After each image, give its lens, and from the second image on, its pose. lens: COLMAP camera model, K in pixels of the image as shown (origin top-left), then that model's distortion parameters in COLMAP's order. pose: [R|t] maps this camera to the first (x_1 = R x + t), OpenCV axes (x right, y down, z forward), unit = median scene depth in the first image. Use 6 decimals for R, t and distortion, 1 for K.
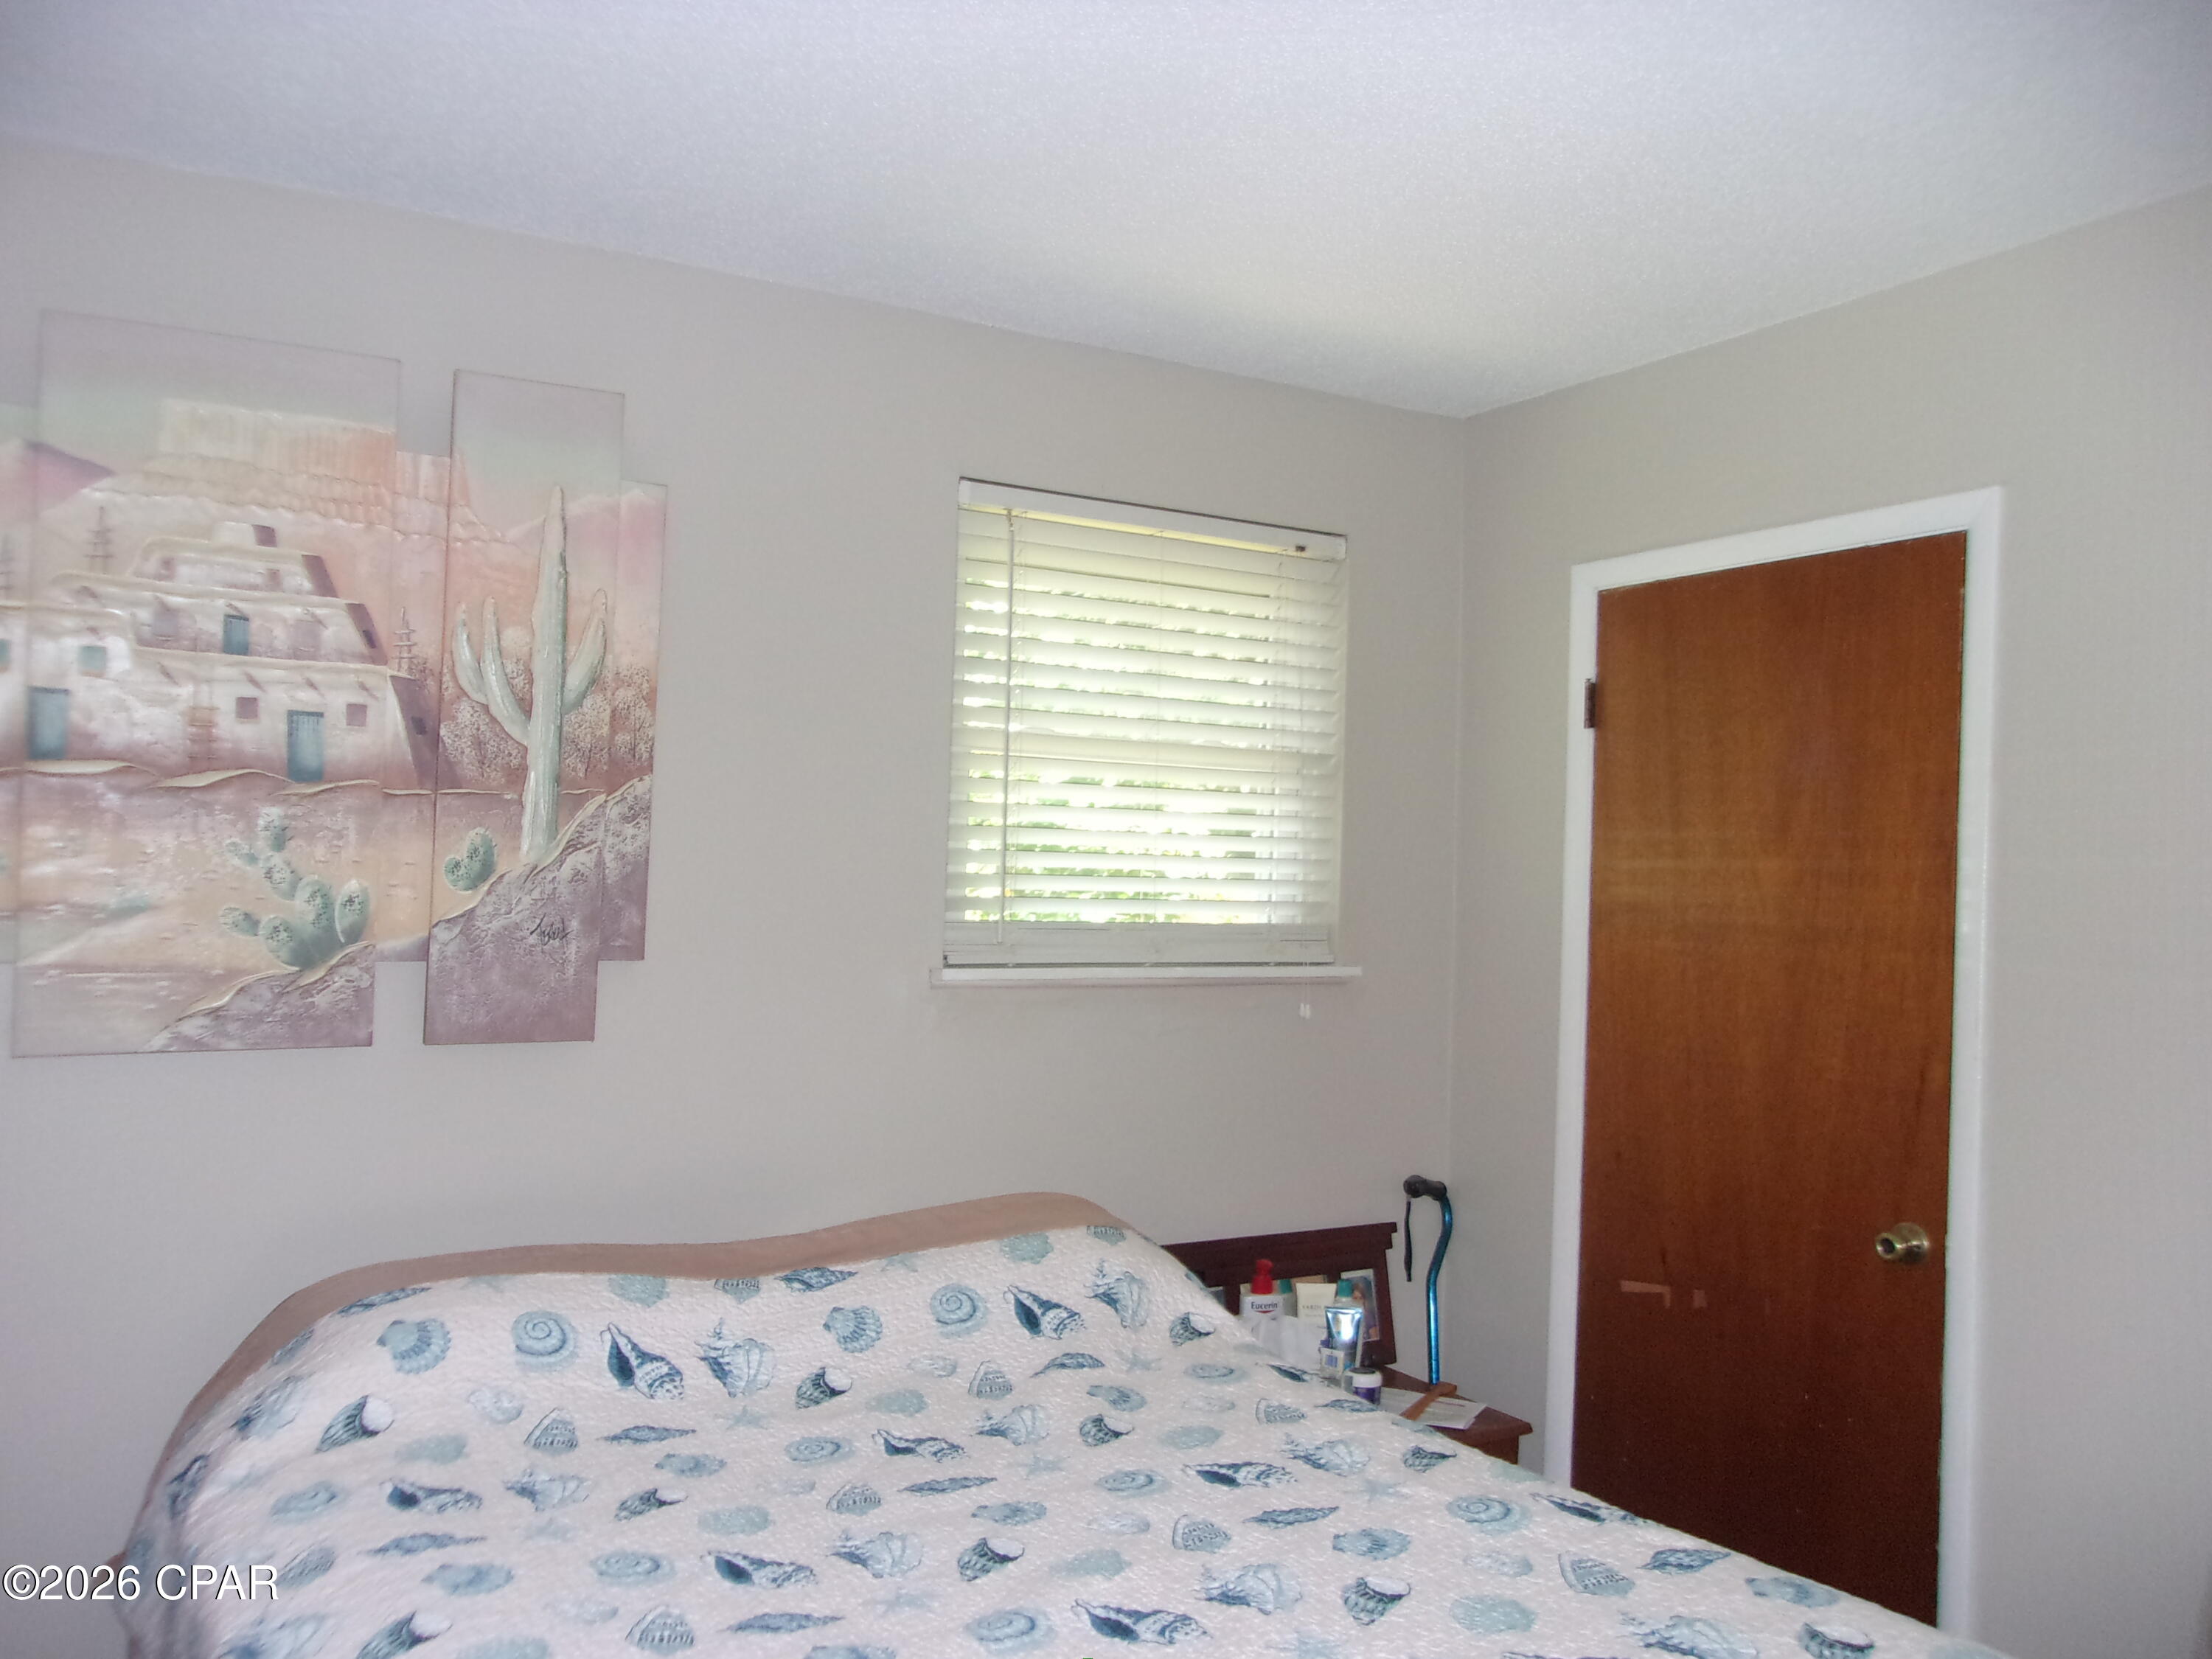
lens RADIAL K [[1704.3, 0, 1106.5], [0, 1704.3, 847.4], [0, 0, 1]] dist [-0.083180, 0.184086]
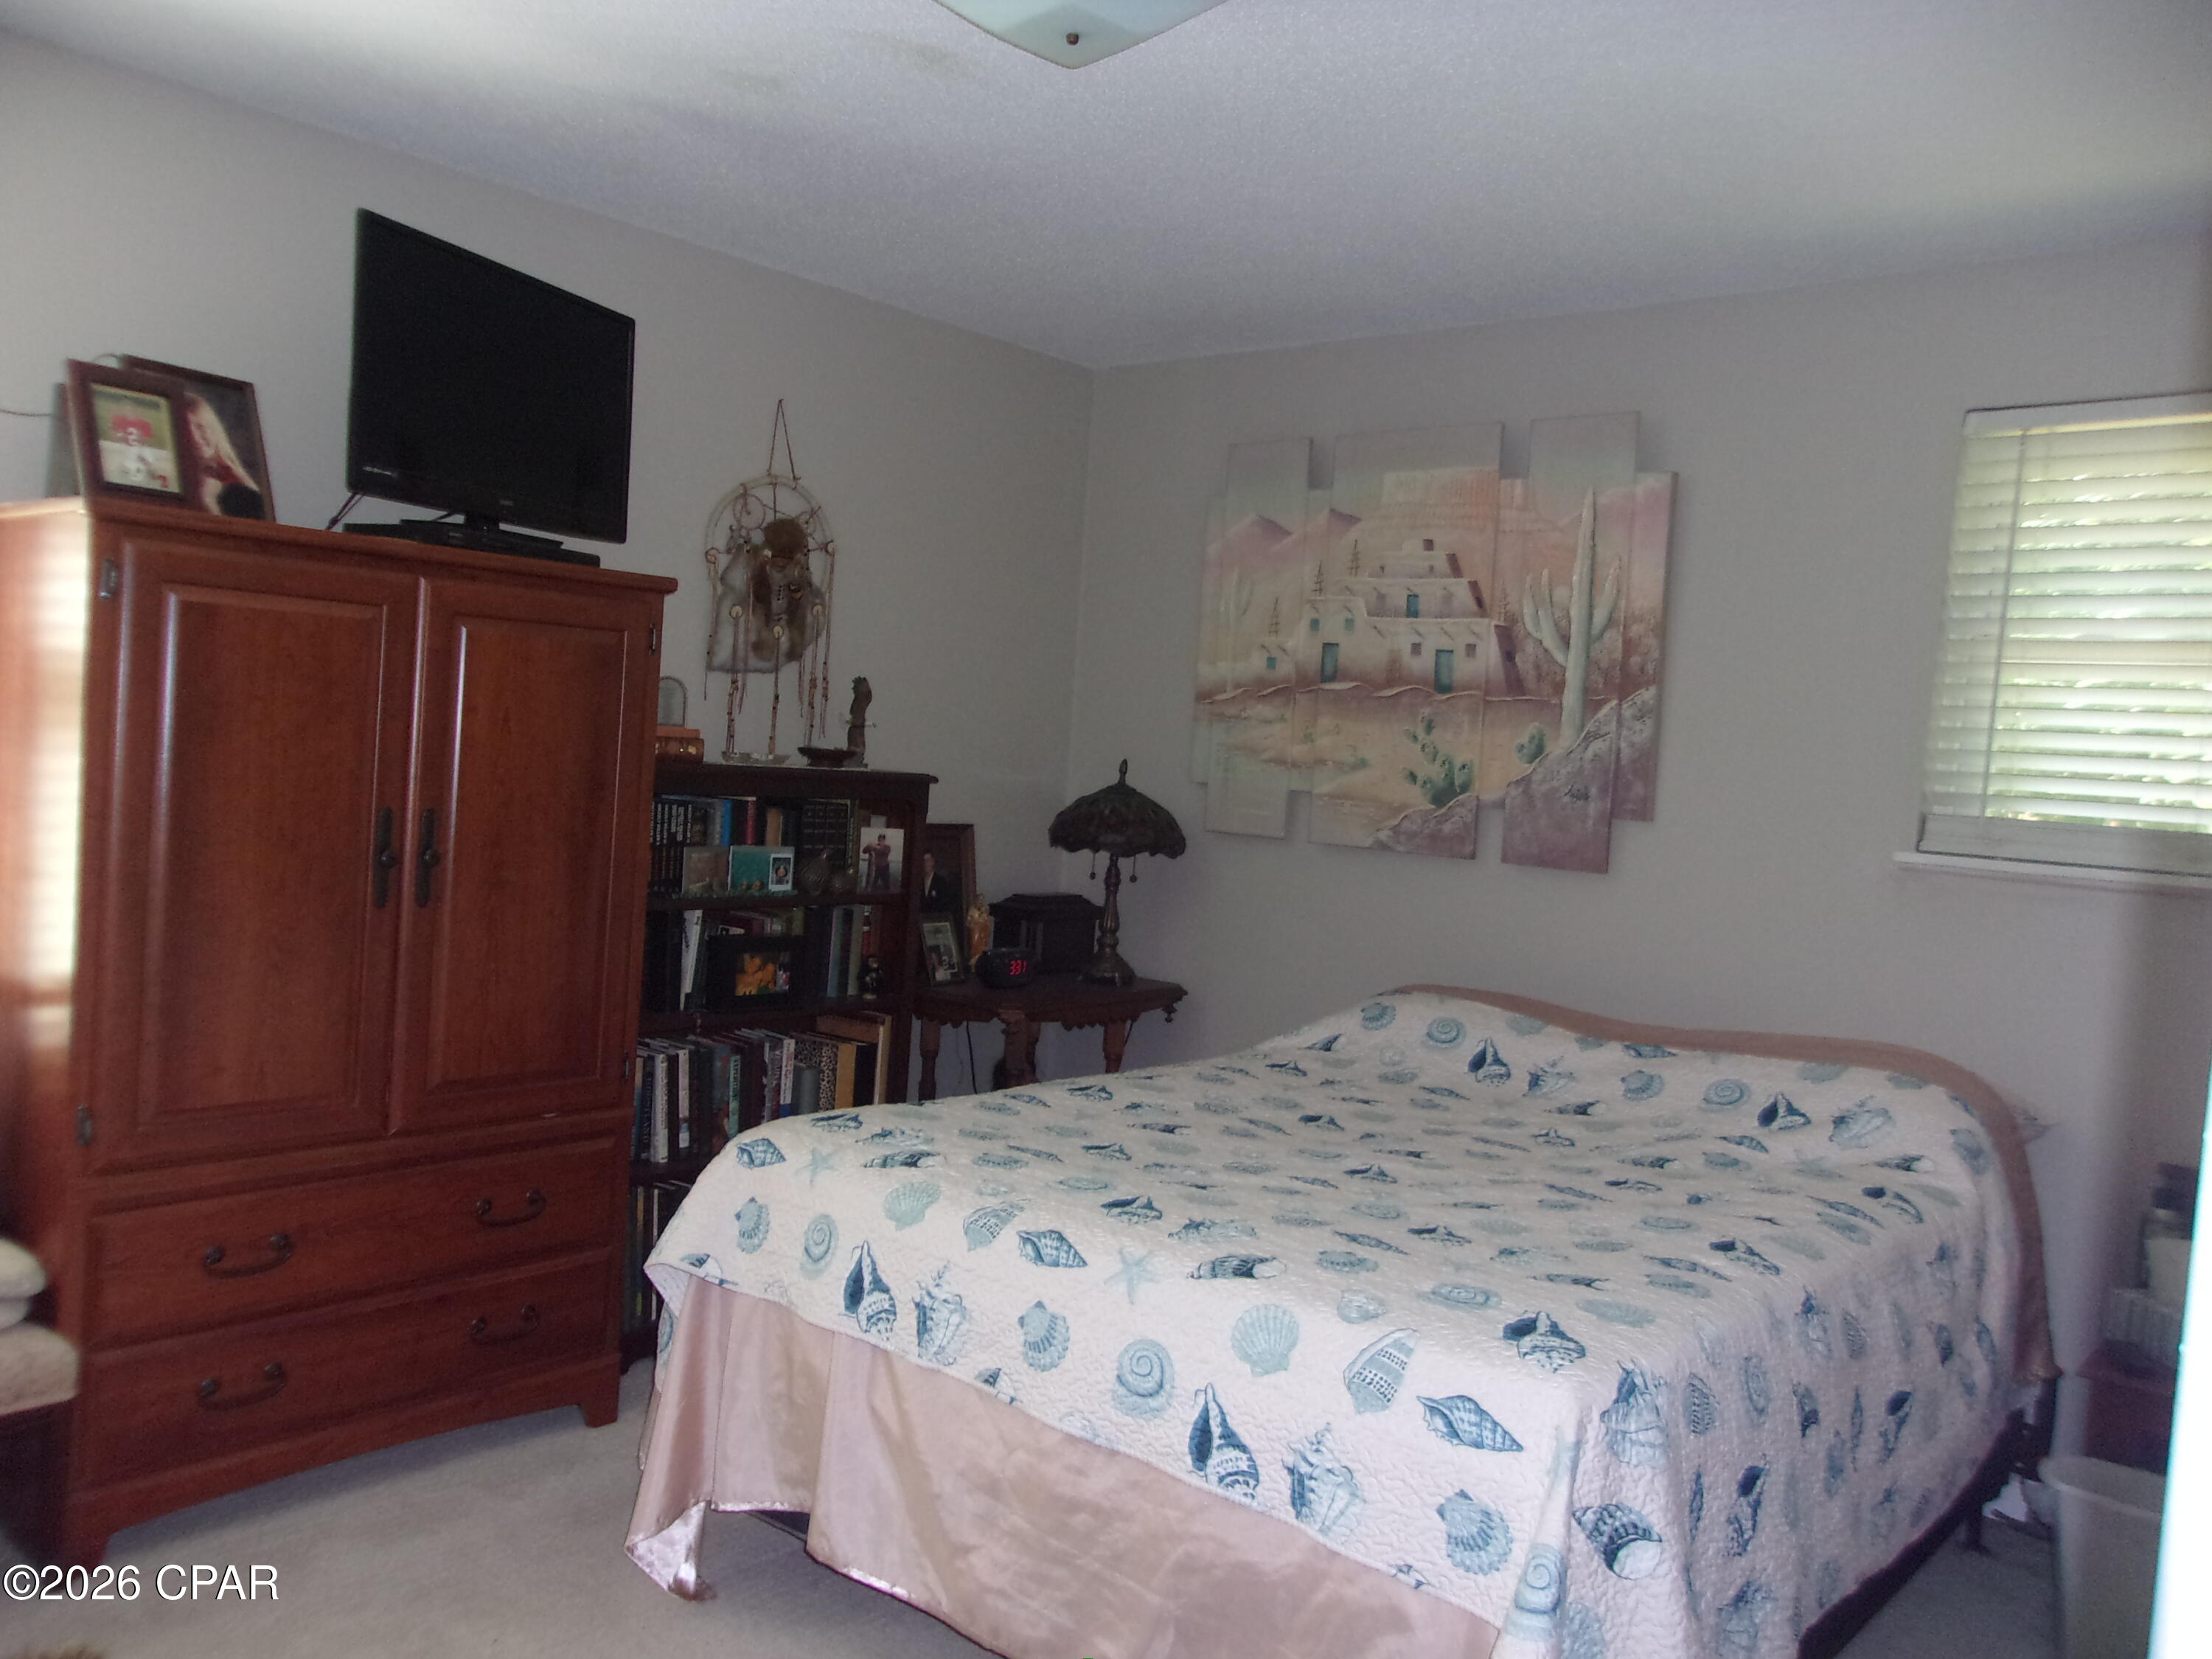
lens RADIAL K [[1718.3, 0, 1090.2], [0, 1718.3, 826.0], [0, 0, 1]] dist [0.000600, 0.001864]
pose [[0.363854, 0.048446, -0.930195, 0.925632], [-0.049448, 0.998243, 0.032648, 0.051036], [0.930142, 0.034118, 0.365611, 0.075049]]
